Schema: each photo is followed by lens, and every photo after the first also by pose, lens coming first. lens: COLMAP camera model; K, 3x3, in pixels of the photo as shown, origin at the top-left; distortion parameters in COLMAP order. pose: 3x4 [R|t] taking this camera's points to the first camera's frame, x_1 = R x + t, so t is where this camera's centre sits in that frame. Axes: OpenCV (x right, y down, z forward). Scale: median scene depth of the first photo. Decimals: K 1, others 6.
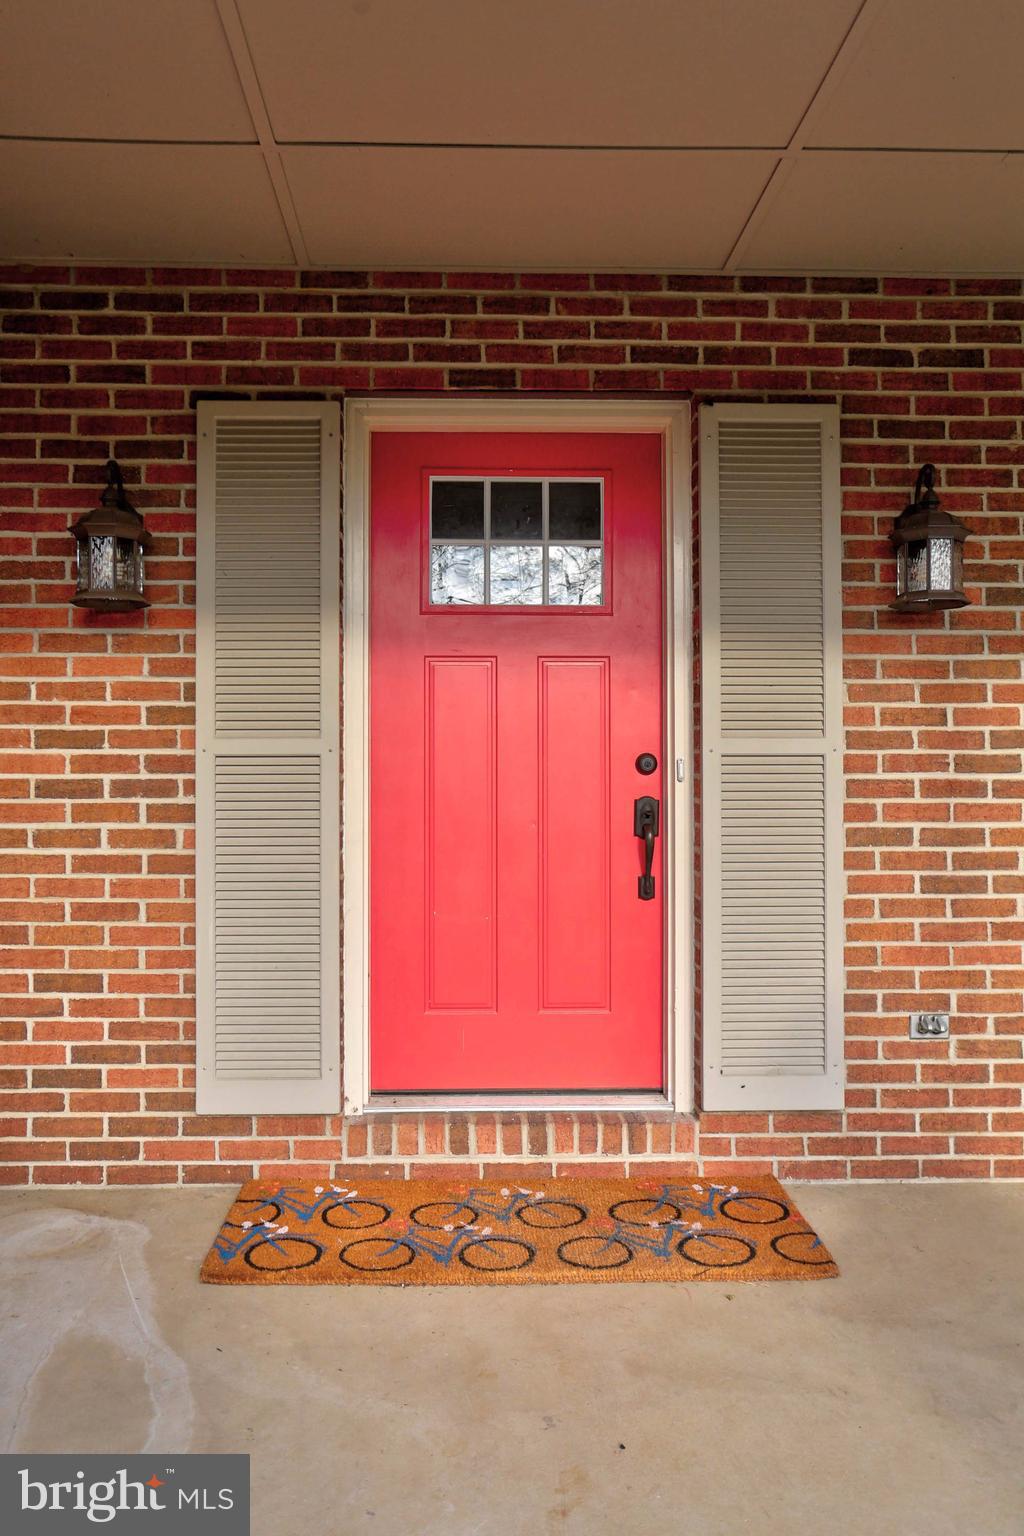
lens RADIAL K [[1283.0, 0, 512.0], [0, 1283.0, 768.0], [0, 0, 1]] dist [-0.018435, 0.002100]
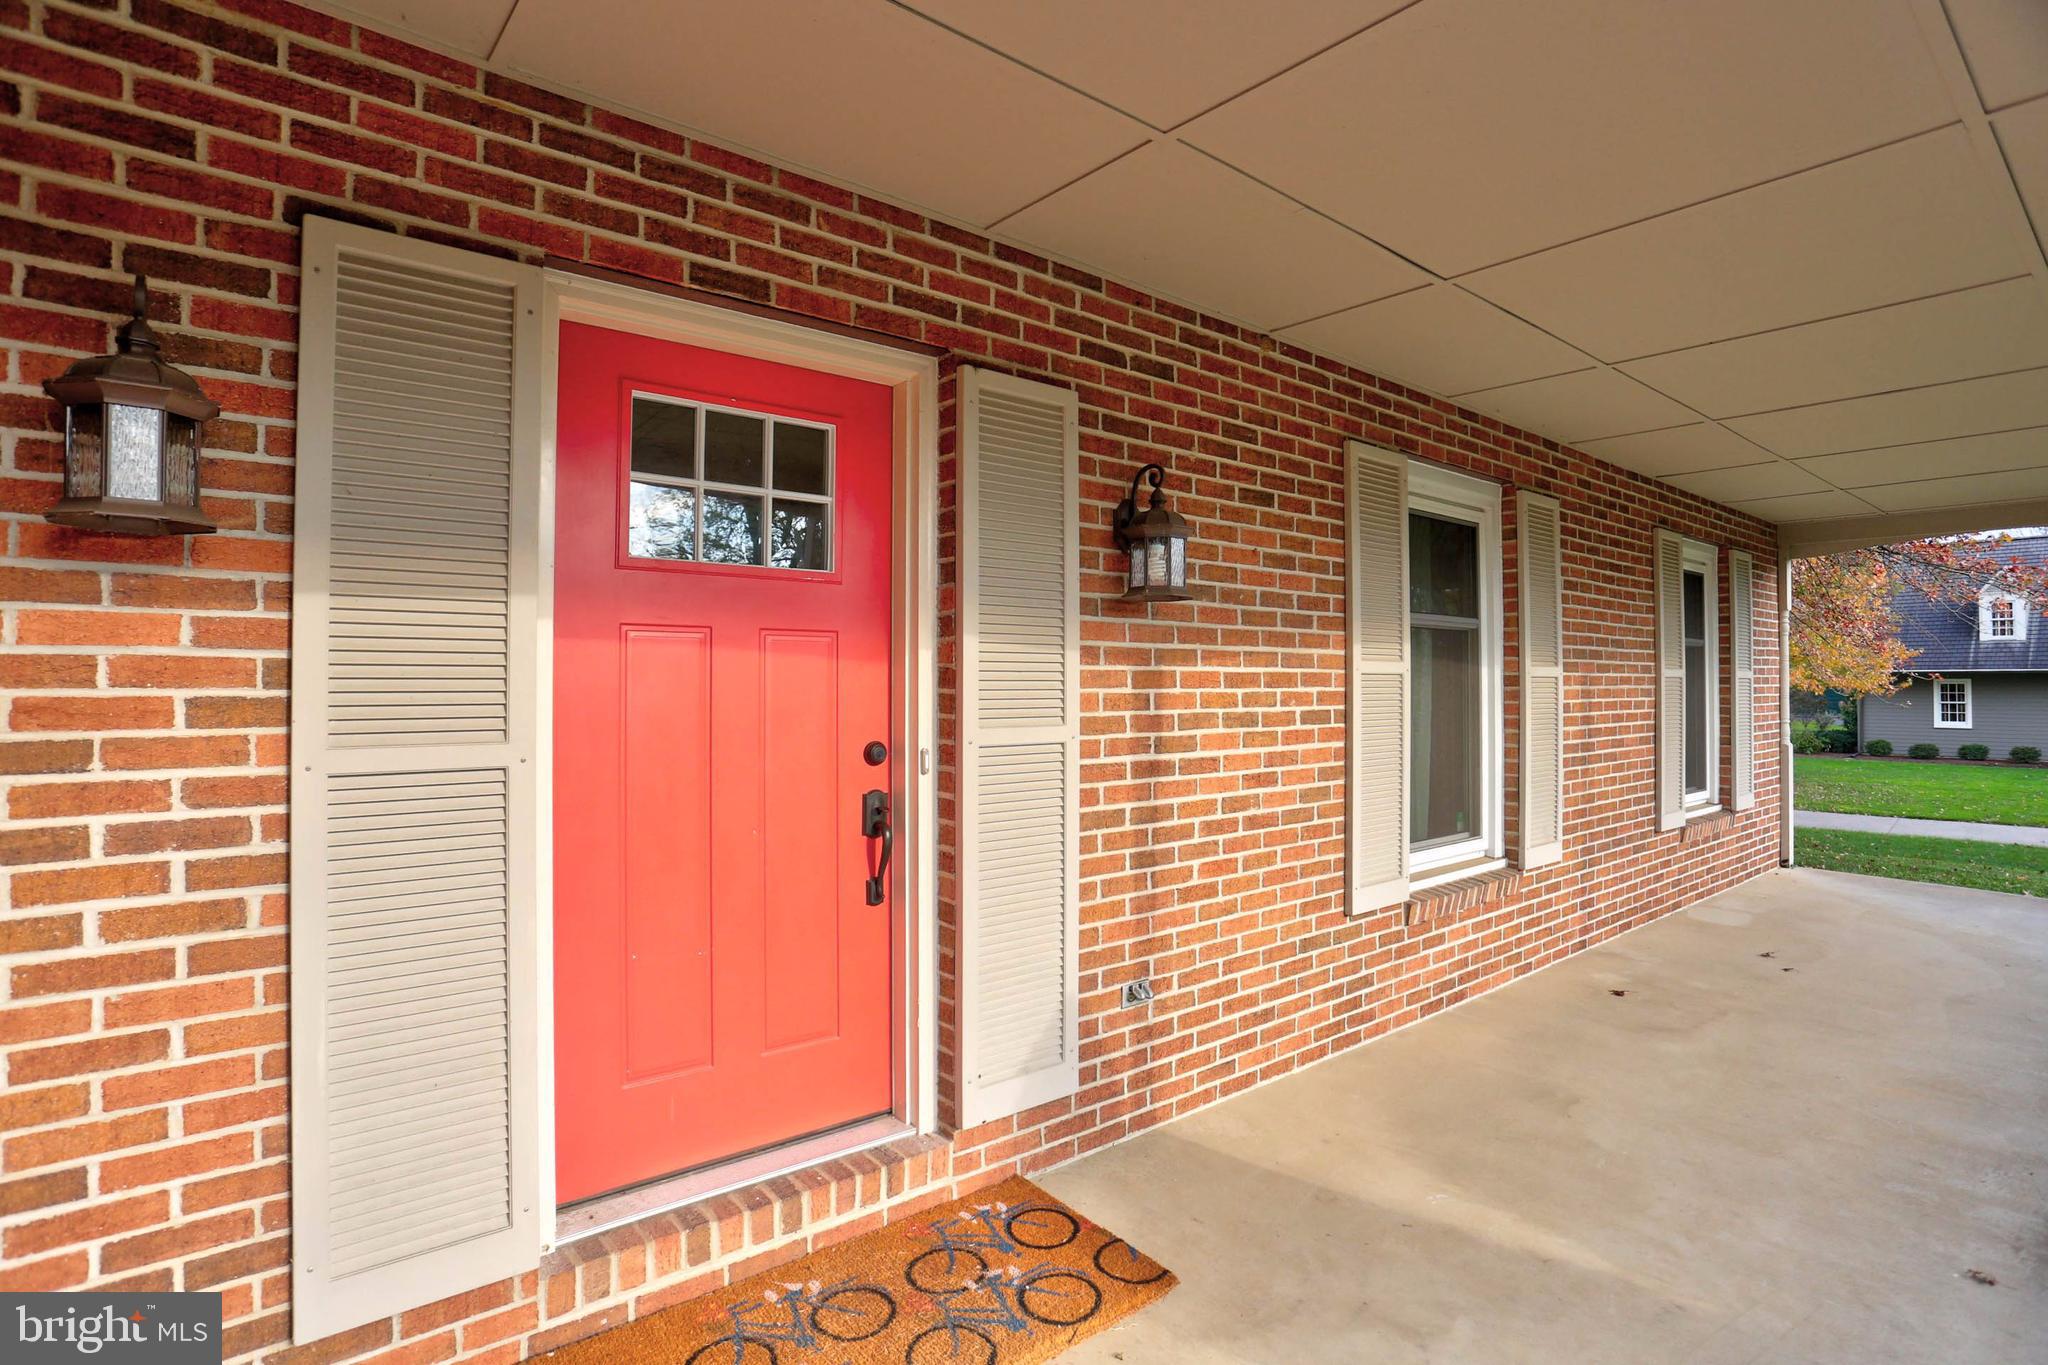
lens RADIAL K [[1044.9, 0, 1057.6], [0, 1044.9, 654.9], [0, 0, 1]] dist [-0.075704, 0.029725]
pose [[0.762620, 0.015618, 0.646658, -0.278777], [-0.013972, 0.999873, -0.007672, -0.070247], [-0.646696, -0.003184, 0.762742, 0.379620]]
